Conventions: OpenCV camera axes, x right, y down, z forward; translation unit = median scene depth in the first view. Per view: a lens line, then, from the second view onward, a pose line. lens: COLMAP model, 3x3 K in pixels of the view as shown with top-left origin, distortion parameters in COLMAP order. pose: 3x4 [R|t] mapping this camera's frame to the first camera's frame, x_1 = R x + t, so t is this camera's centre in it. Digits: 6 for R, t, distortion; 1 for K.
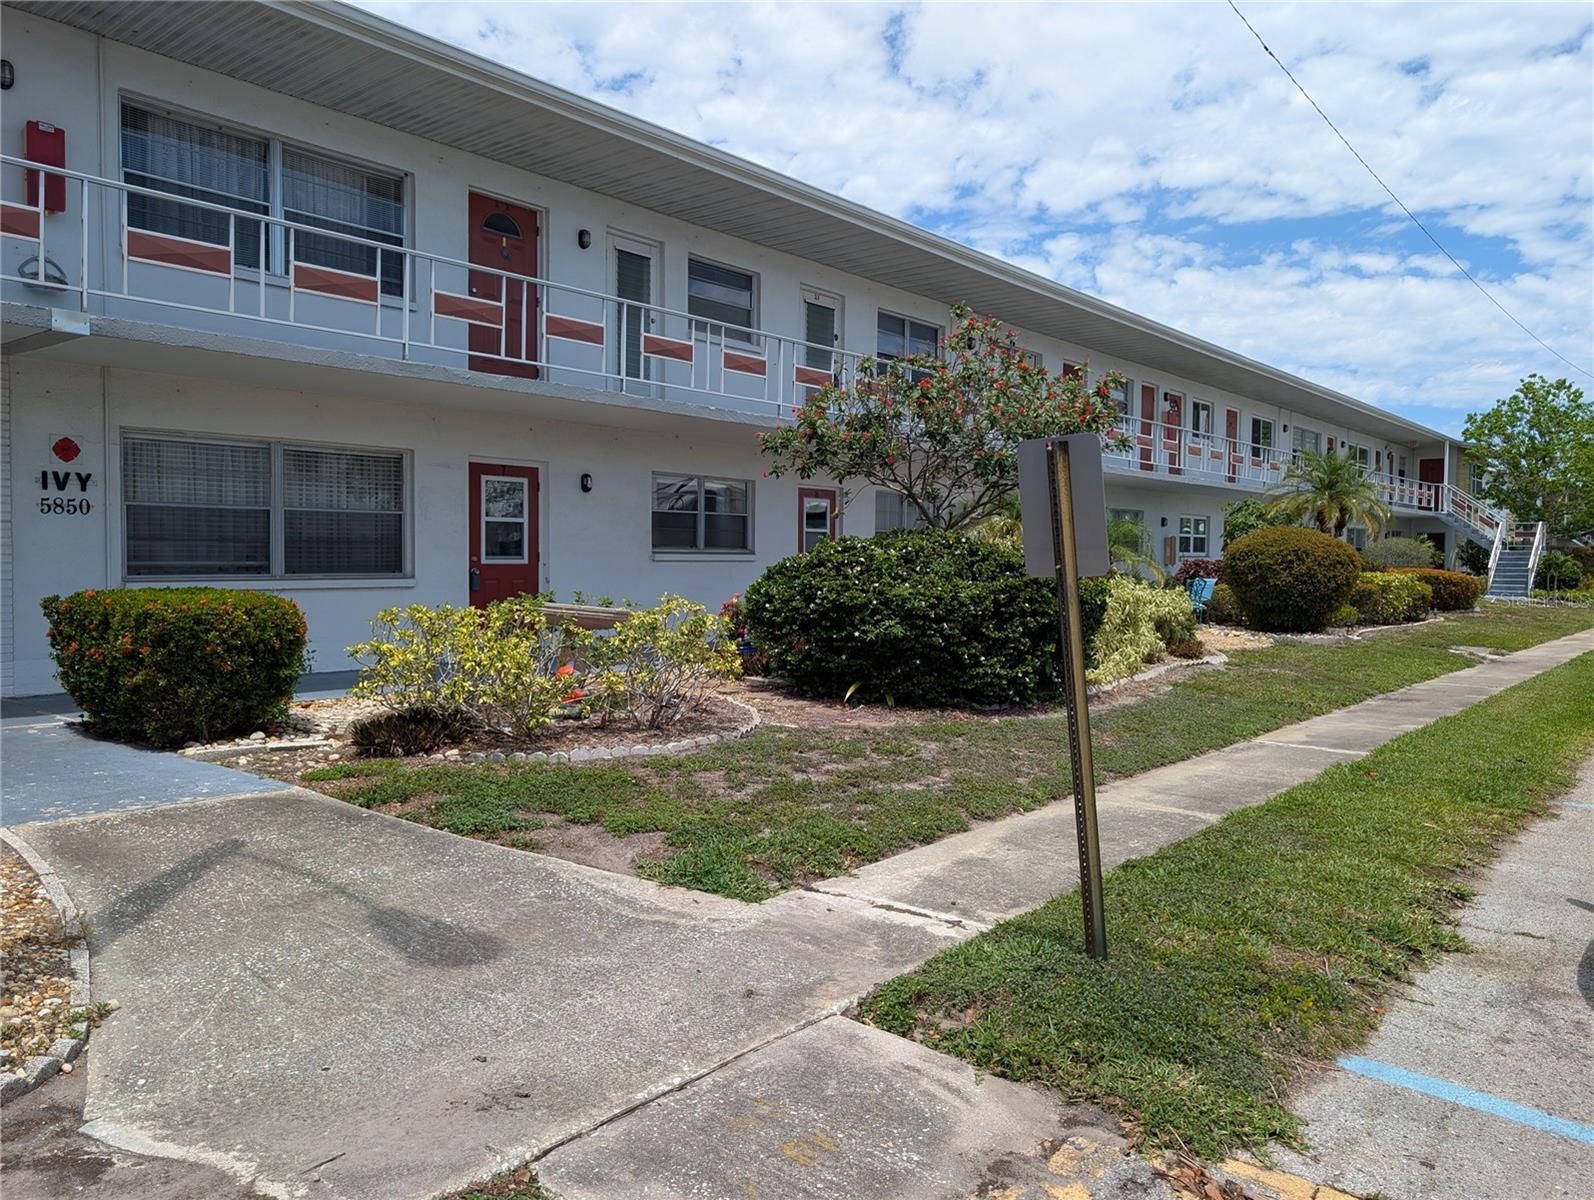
lens RADIAL K [[1172.4, 0, 827.6], [0, 1172.4, 598.8], [0, 0, 1]] dist [0.017703, -0.009235]
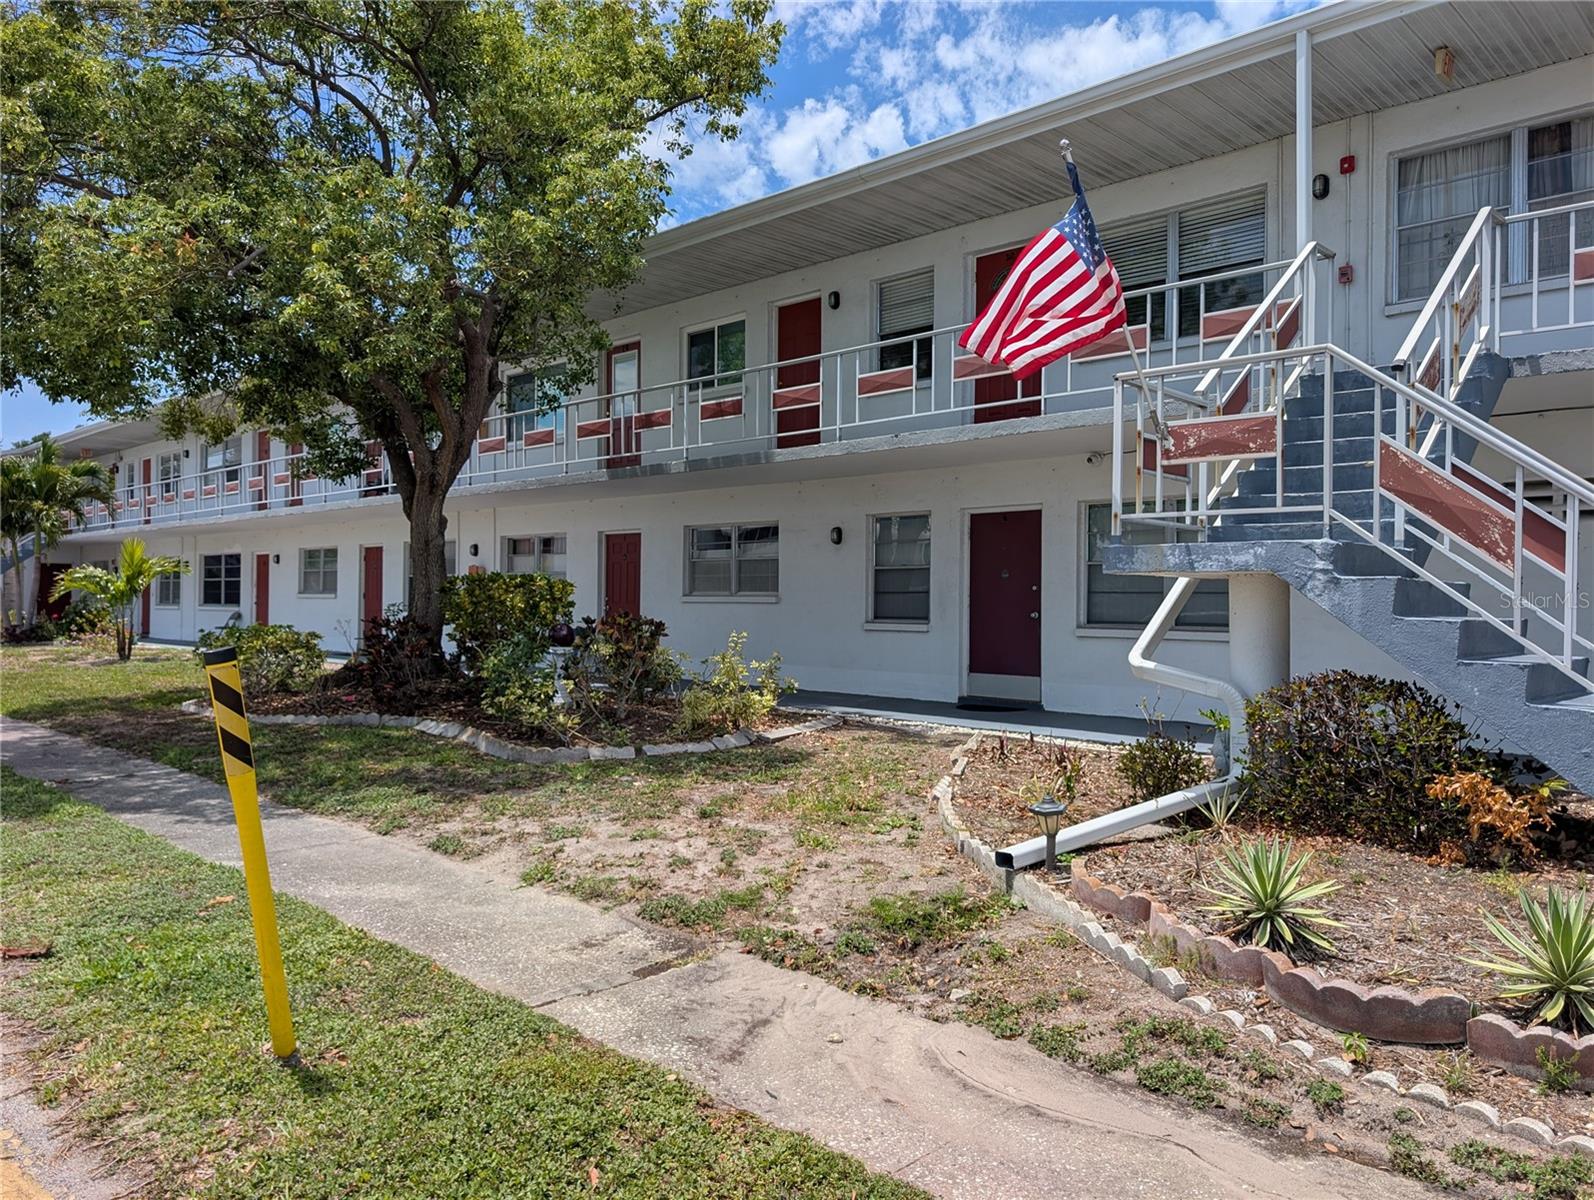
lens RADIAL K [[1172.4, 0, 827.6], [0, 1172.4, 598.8], [0, 0, 1]] dist [0.017703, -0.009235]
pose [[-0.068726, -0.004603, -0.997625, 0.832906], [-0.035420, 0.999370, -0.002171, -0.038547], [0.997007, 0.035186, -0.068845, 1.065686]]
